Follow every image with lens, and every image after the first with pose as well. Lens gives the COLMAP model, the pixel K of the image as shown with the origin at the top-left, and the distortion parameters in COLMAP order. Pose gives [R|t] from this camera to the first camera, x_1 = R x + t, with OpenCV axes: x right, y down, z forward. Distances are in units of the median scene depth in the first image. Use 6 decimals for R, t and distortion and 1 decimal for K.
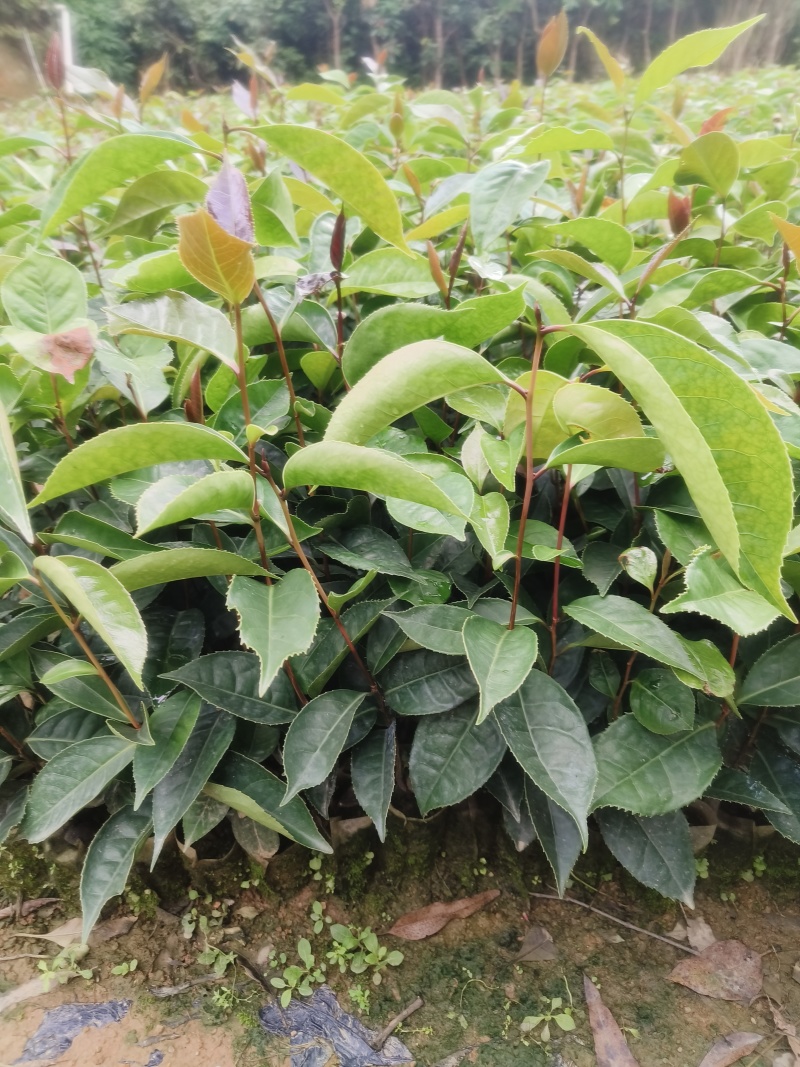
lens RADIAL K [[879.6, 0, 354.5], [0, 879.6, 533.4], [0, 0, 1]] dist [-0.009299, 0.014877]
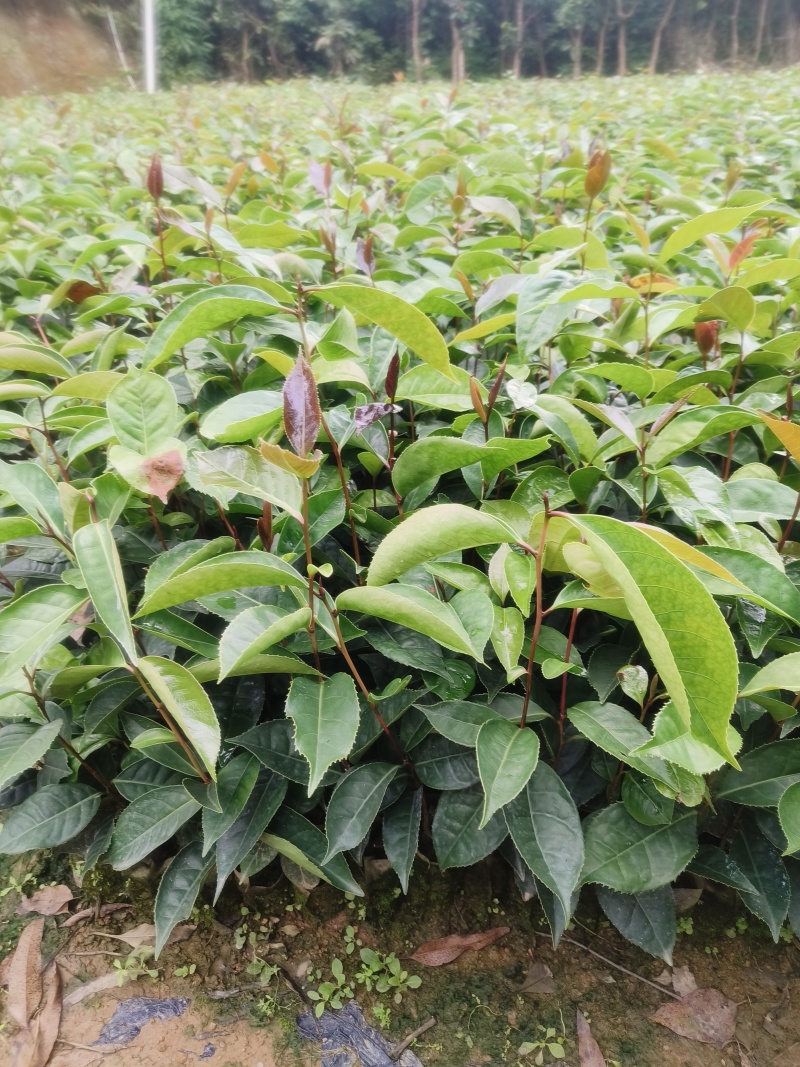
lens RADIAL K [[879.6, 0, 354.5], [0, 879.6, 533.4], [0, 0, 1]] dist [-0.009299, 0.014877]
pose [[0.996894, 0.046871, -0.063286, 0.012974], [-0.045091, 0.998554, 0.029274, -0.142458], [0.064567, -0.026329, 0.997566, -0.153637]]
